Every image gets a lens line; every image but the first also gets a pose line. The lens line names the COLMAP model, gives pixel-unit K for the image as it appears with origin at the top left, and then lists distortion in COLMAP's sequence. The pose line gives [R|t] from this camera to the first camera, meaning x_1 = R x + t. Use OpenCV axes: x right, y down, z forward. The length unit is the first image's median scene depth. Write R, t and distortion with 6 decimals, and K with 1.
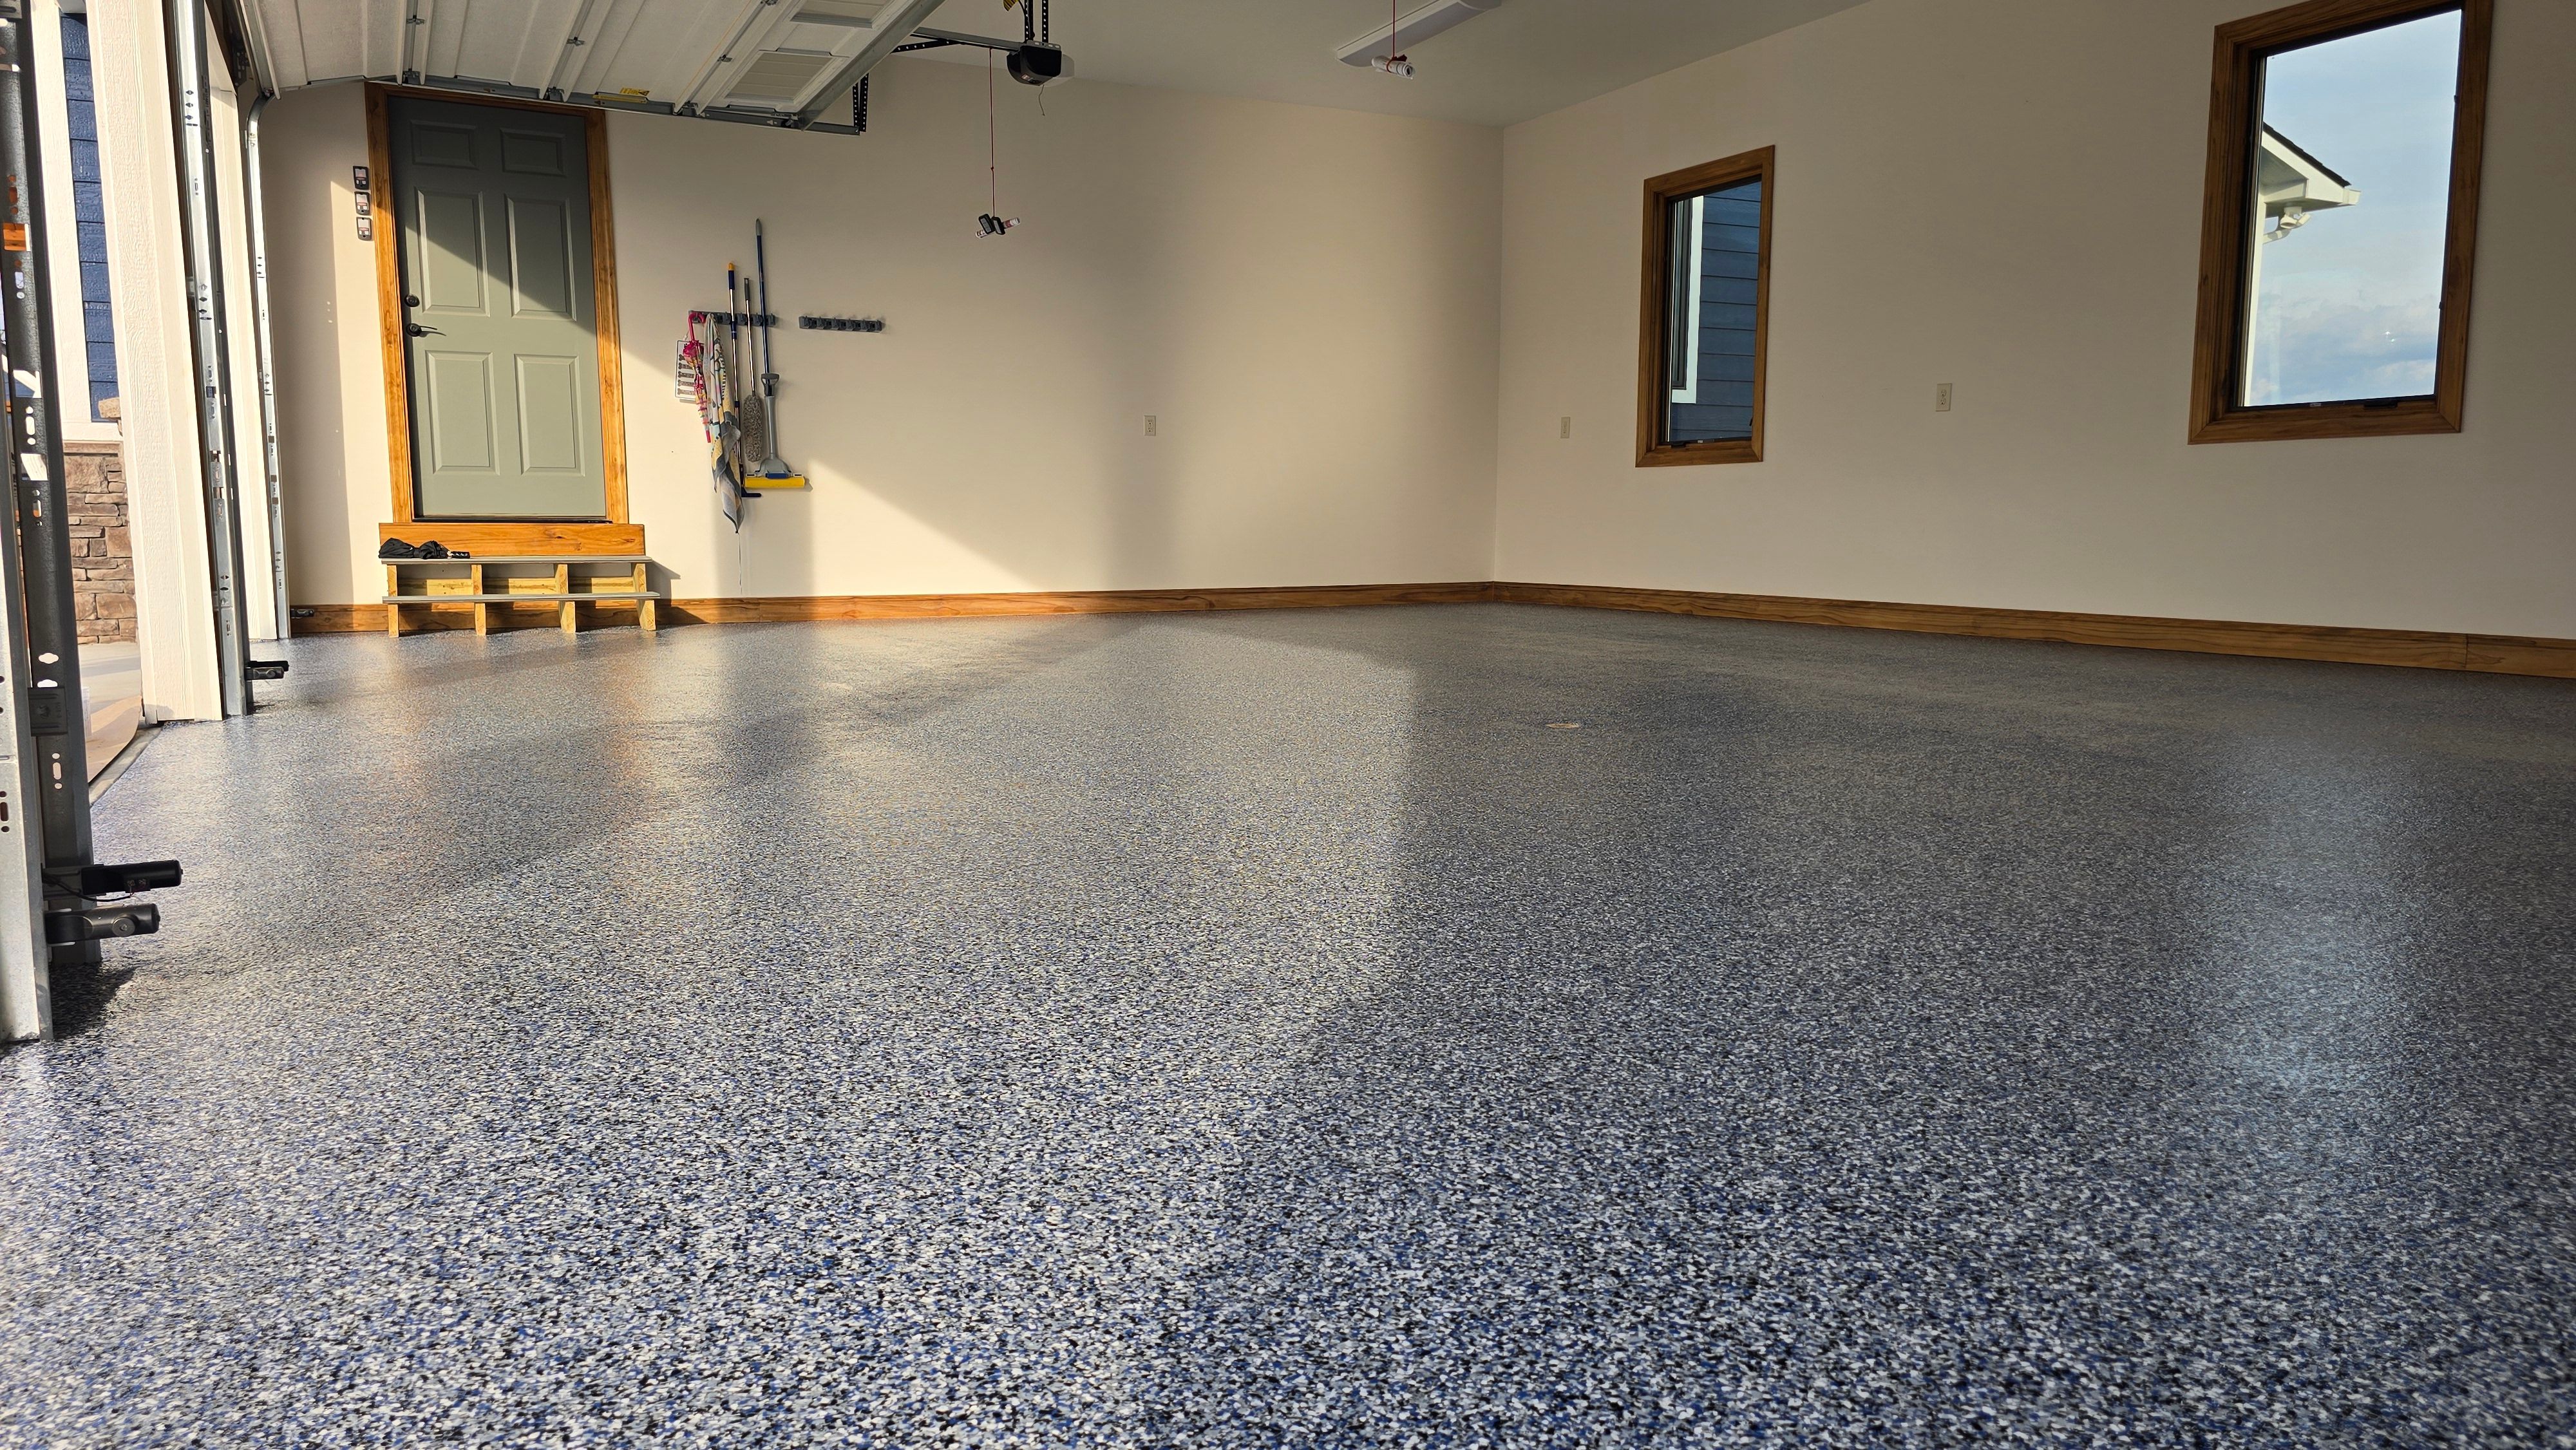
lens RADIAL K [[1716.2, 0, 1279.4], [0, 1716.2, 732.6], [0, 0, 1]] dist [0.058739, -0.056248]
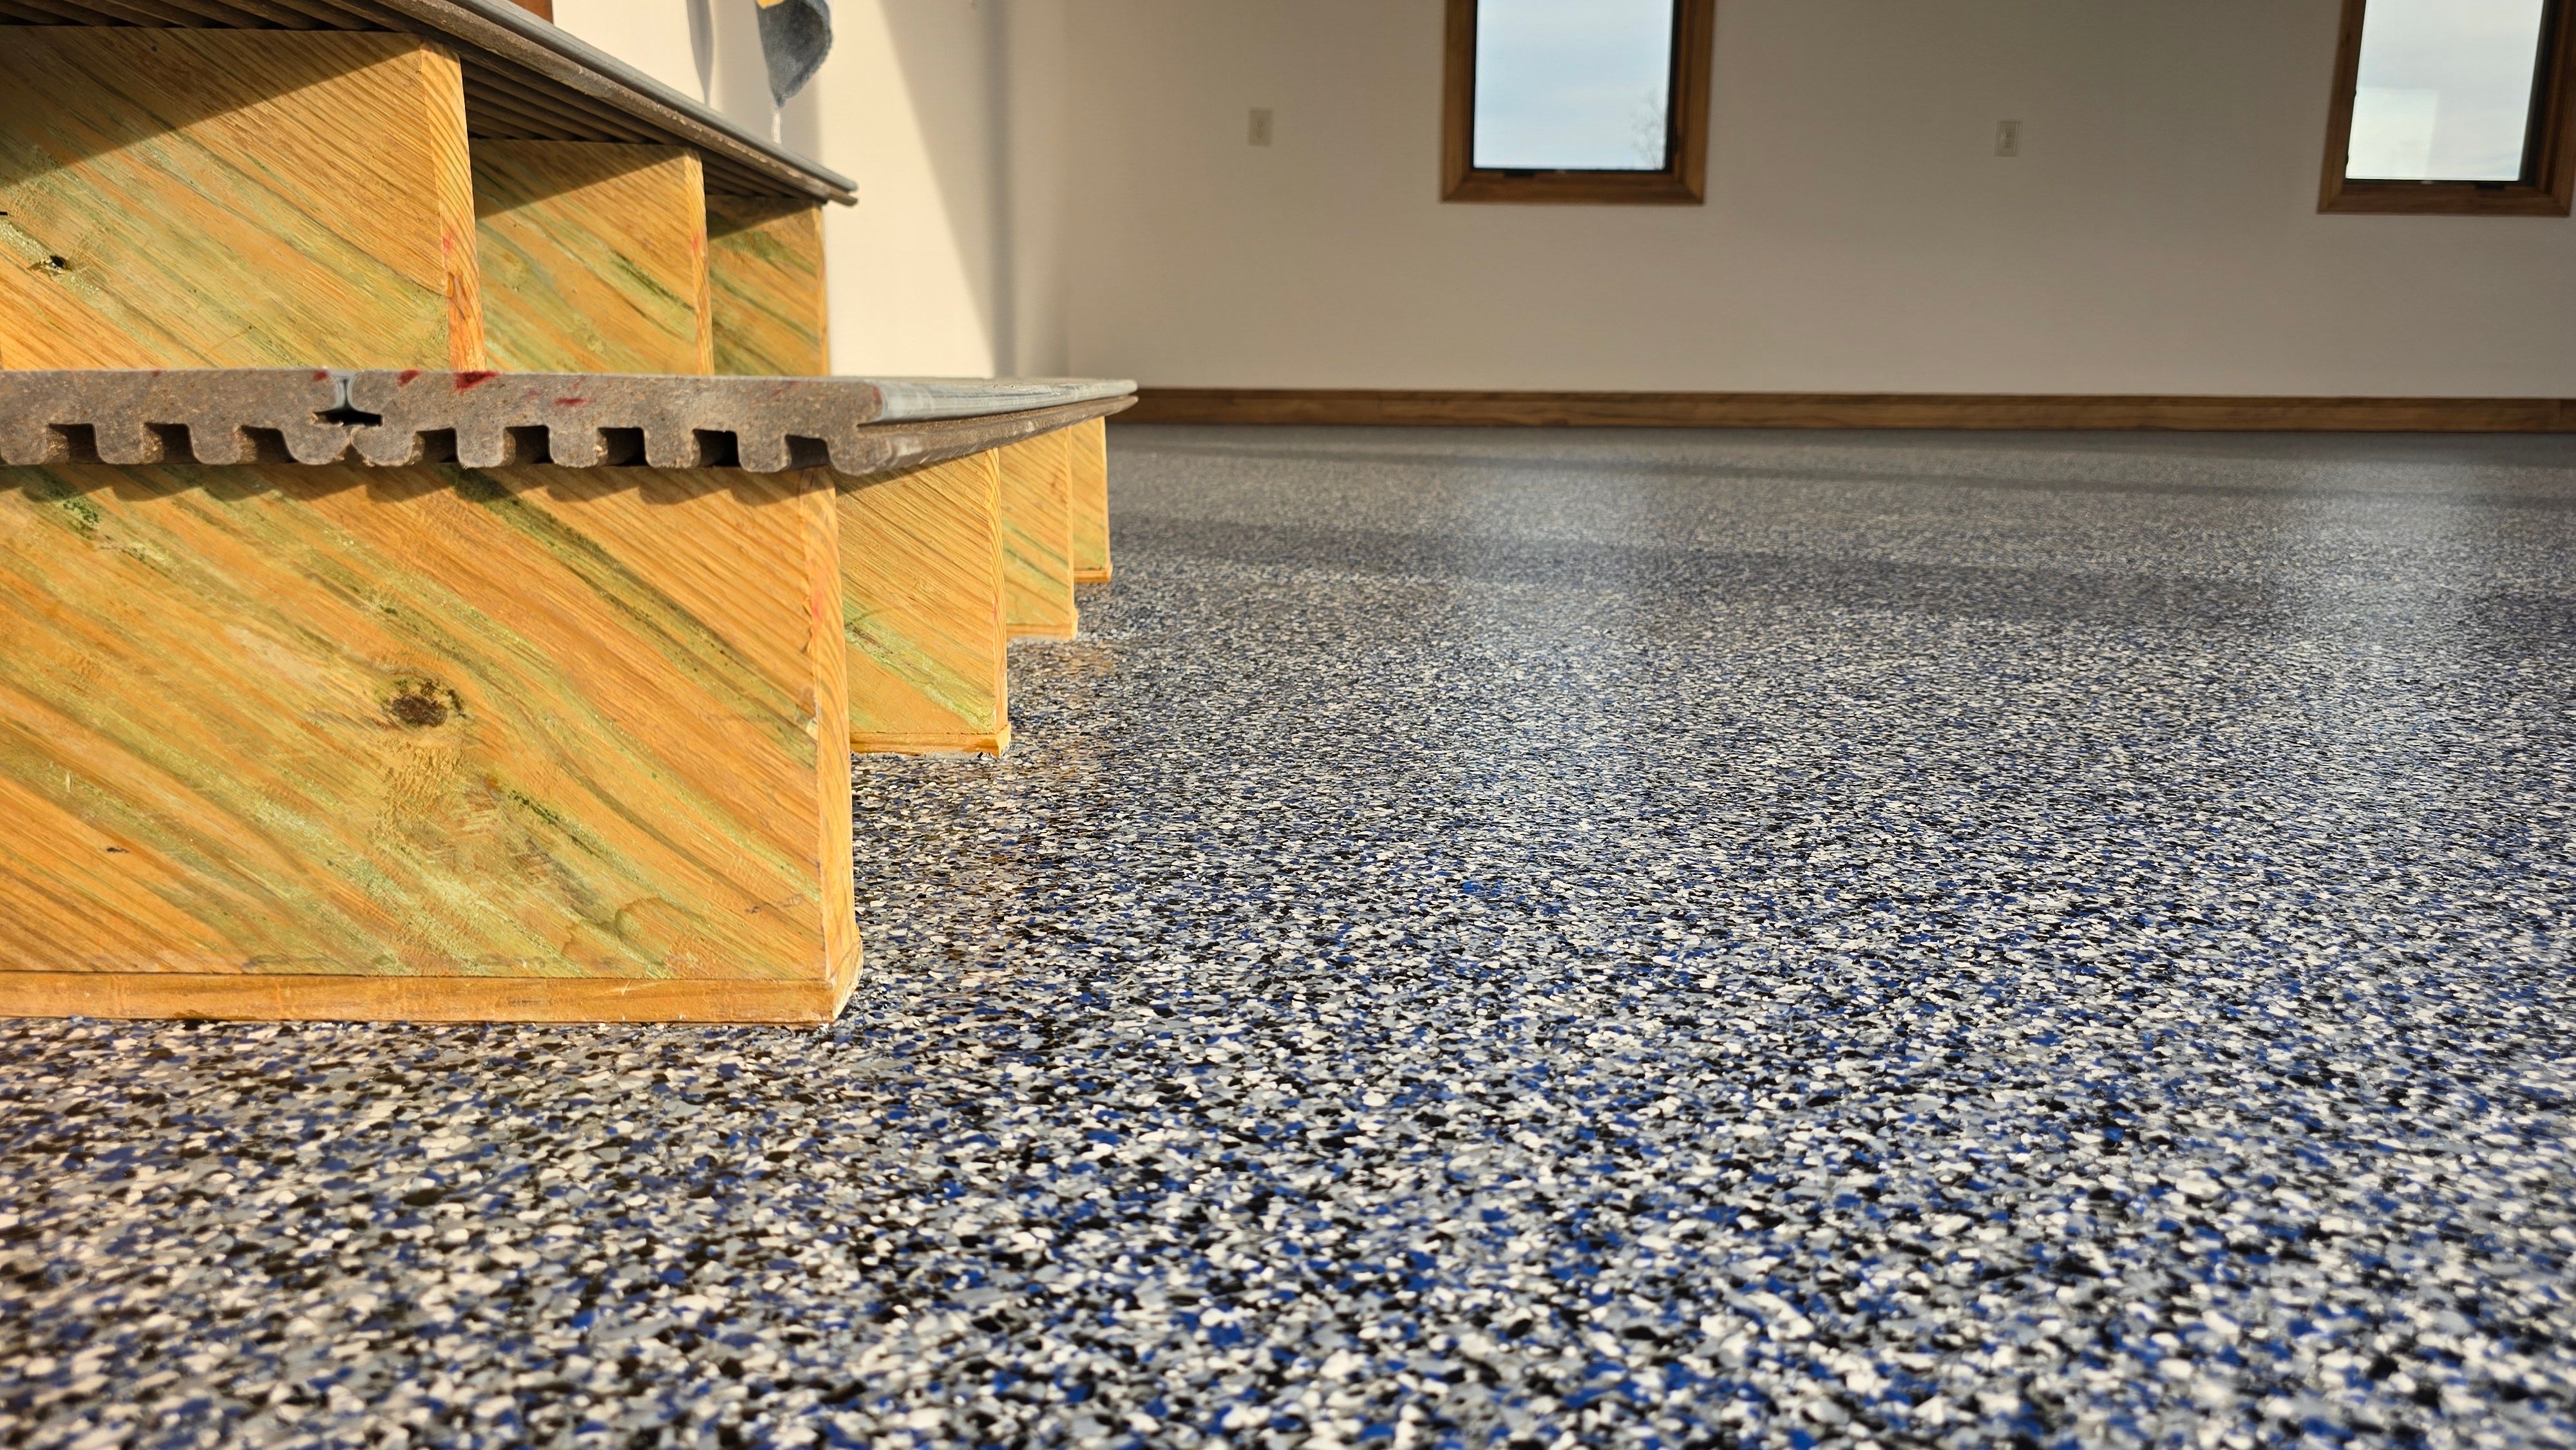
lens RADIAL K [[1746.9, 0, 1295.8], [0, 1746.9, 694.7], [0, 0, 1]] dist [0.055691, -0.060426]
pose [[0.423479, -0.184204, 0.886981, -0.541926], [0.102404, 0.982567, 0.155164, -0.097577], [-0.900100, 0.025122, 0.434959, 0.935769]]
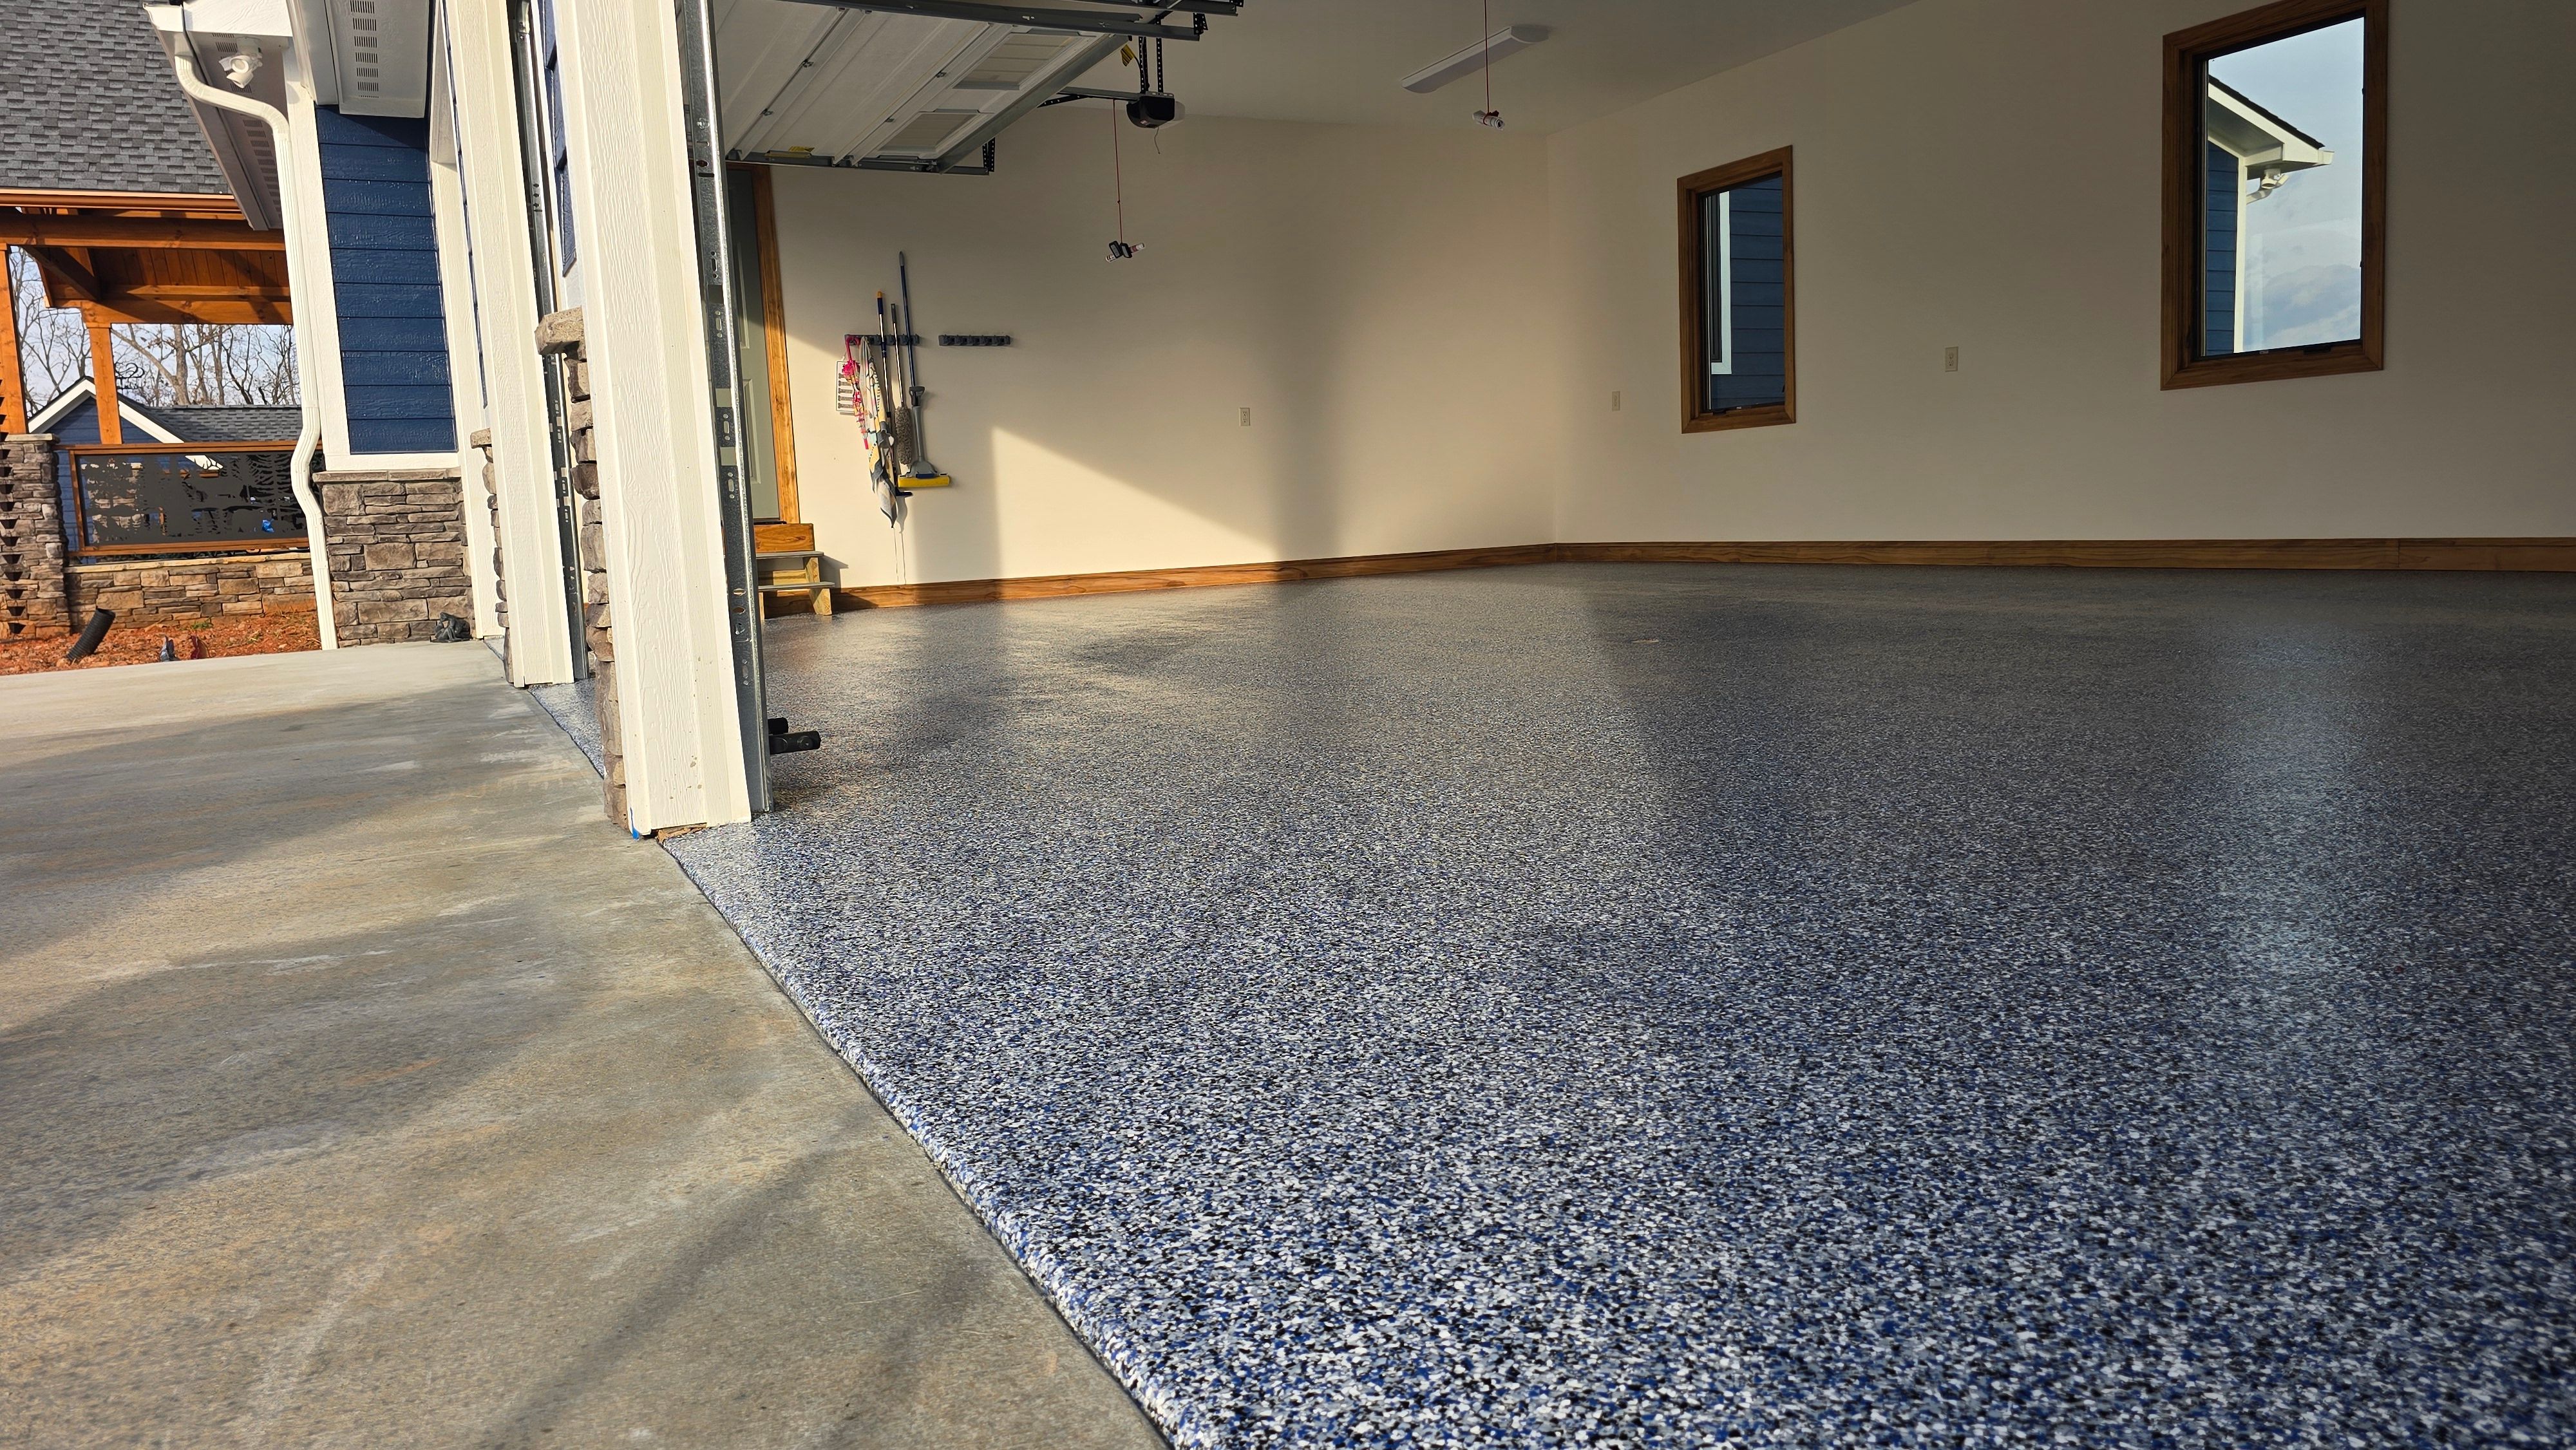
lens RADIAL K [[1746.9, 0, 1295.8], [0, 1746.9, 694.7], [0, 0, 1]] dist [0.055691, -0.060426]
pose [[0.998970, -0.044515, -0.008837, -0.047400], [0.044346, 0.998846, -0.018450, 0.029244], [0.009648, 0.018039, 0.999791, -0.158746]]
